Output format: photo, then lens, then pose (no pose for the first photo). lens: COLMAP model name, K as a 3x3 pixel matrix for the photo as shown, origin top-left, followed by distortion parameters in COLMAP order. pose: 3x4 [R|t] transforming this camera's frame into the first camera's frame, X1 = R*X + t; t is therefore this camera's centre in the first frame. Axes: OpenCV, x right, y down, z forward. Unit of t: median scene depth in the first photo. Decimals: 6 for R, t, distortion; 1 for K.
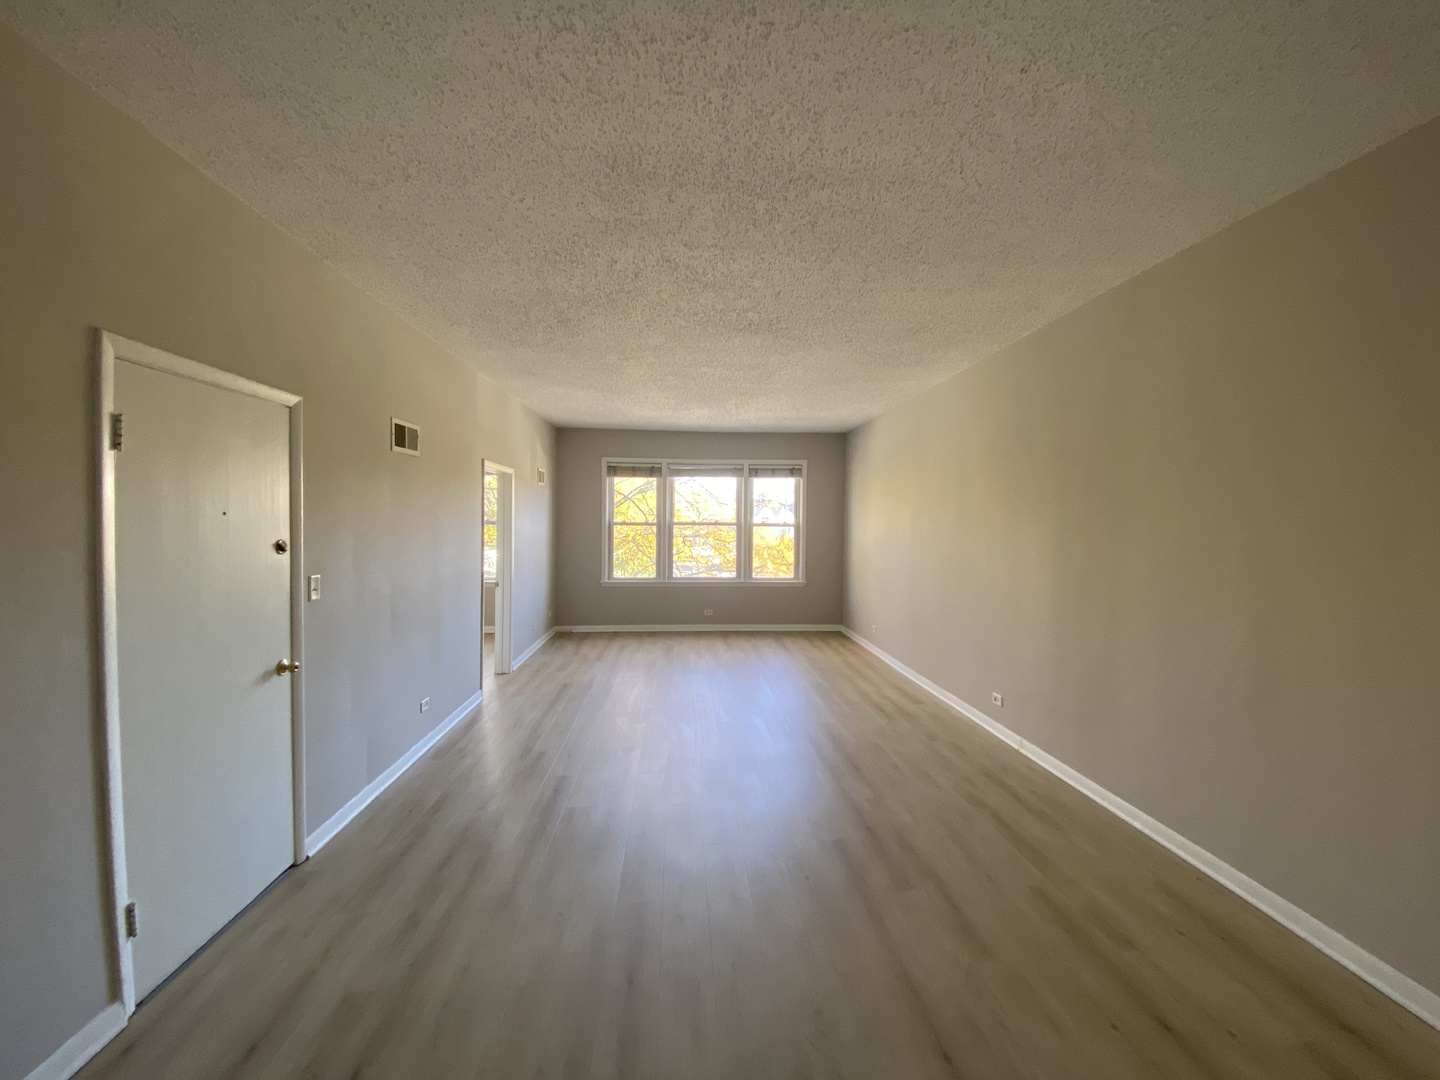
lens RADIAL K [[578.4, 0, 720.8], [0, 578.4, 535.1], [0, 0, 1]] dist [0.000006, 0.000002]
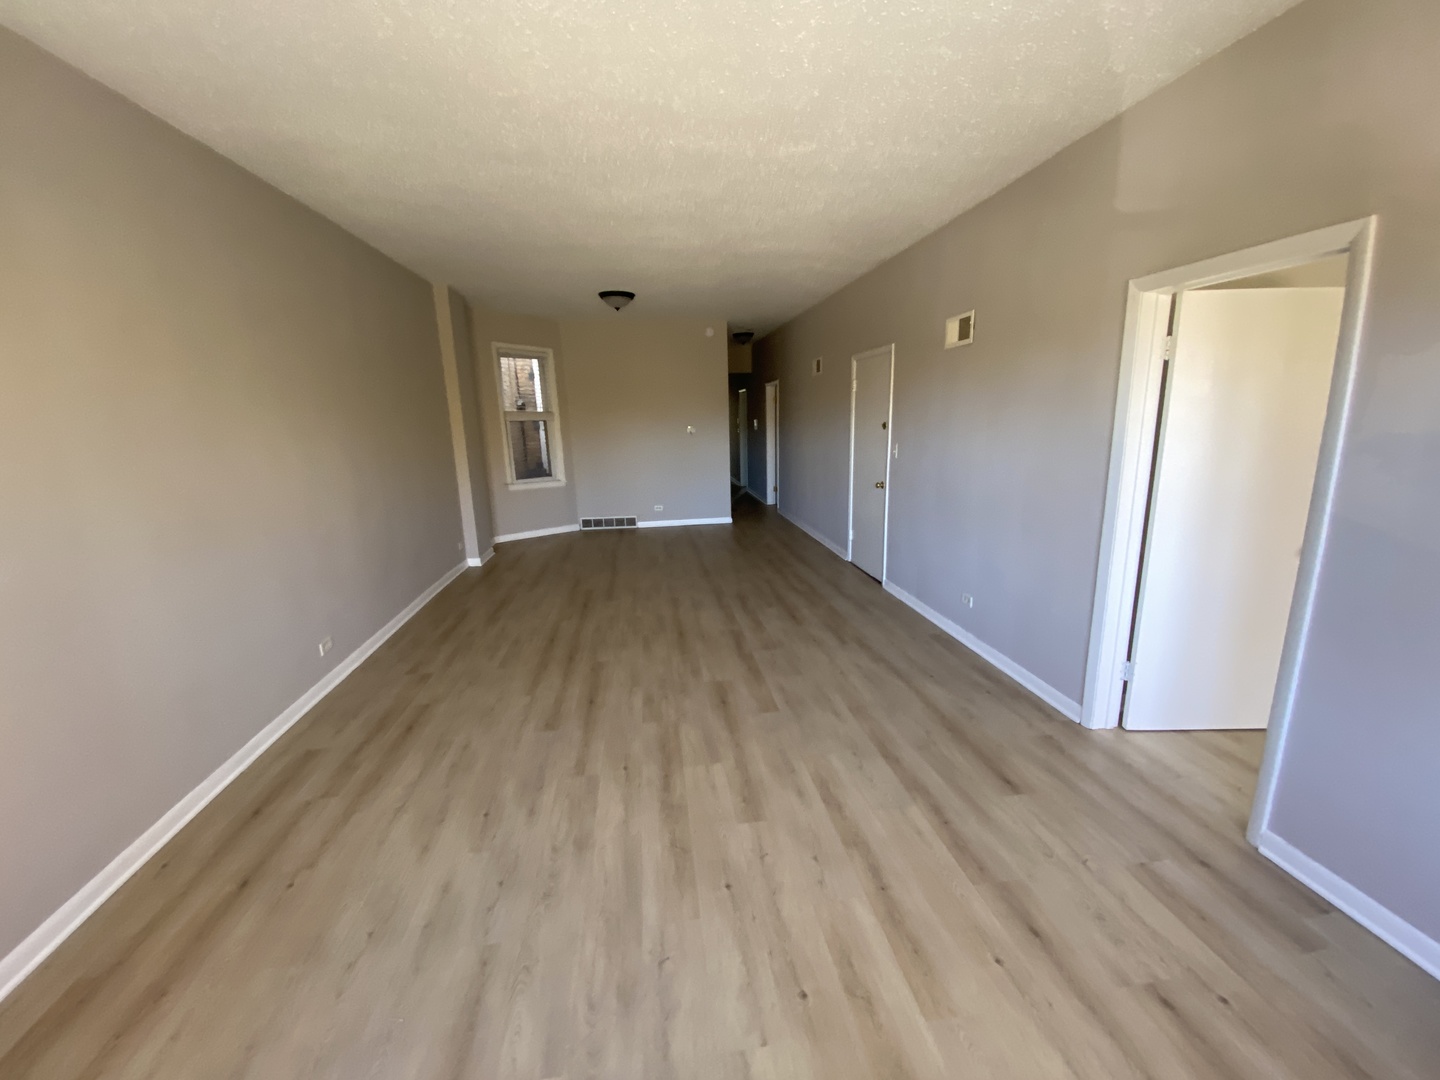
lens RADIAL K [[579.3, 0, 726.5], [0, 579.3, 540.7], [0, 0, 1]] dist [-0.000251, -0.000027]
pose [[-0.997309, 0.024534, -0.069085, -0.029774], [0.007529, 0.971636, 0.236361, -0.047589], [0.072925, 0.235205, -0.969206, 1.896787]]
